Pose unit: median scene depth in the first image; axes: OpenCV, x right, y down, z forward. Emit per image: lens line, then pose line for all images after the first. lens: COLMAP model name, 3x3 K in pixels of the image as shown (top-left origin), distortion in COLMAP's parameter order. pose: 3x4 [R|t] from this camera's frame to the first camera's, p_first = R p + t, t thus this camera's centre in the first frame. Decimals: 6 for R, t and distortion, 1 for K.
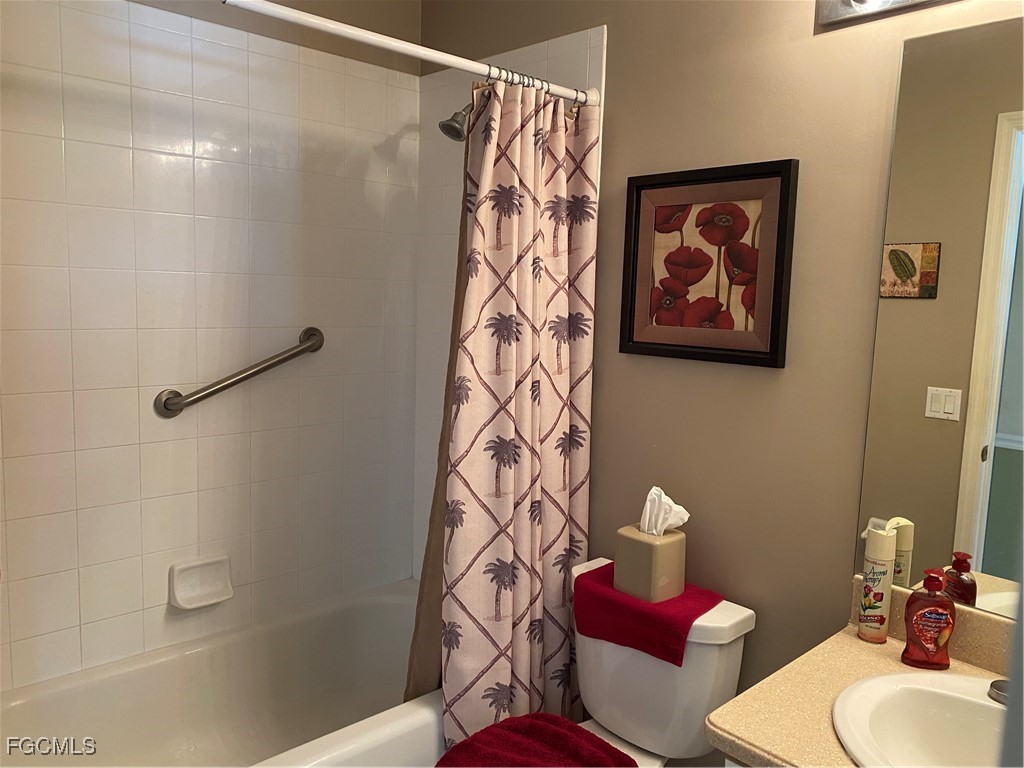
lens RADIAL K [[779.3, 0, 509.1], [0, 779.3, 379.4], [0, 0, 1]] dist [0.032539, -0.031809]
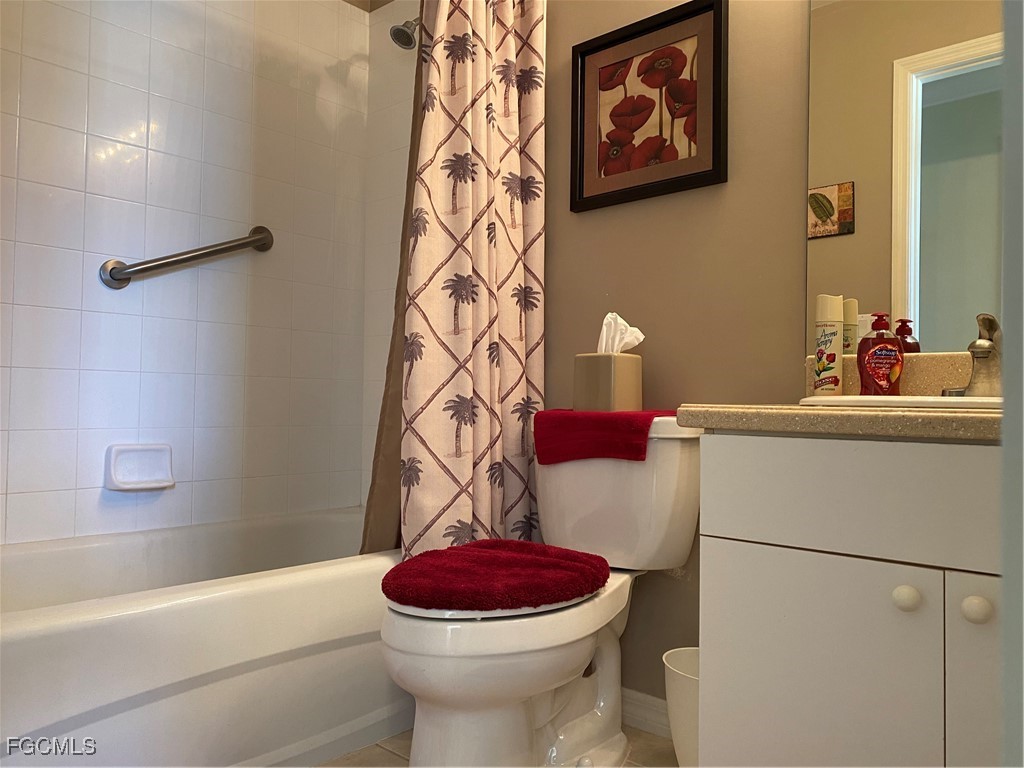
lens RADIAL K [[779.3, 0, 505.6], [0, 779.3, 393.1], [0, 0, 1]] dist [0.032539, -0.031809]
pose [[0.996270, -0.013612, 0.085207, -0.037506], [0.025285, 0.990185, -0.137457, 0.364499], [-0.082500, 0.139099, 0.986836, 0.015930]]
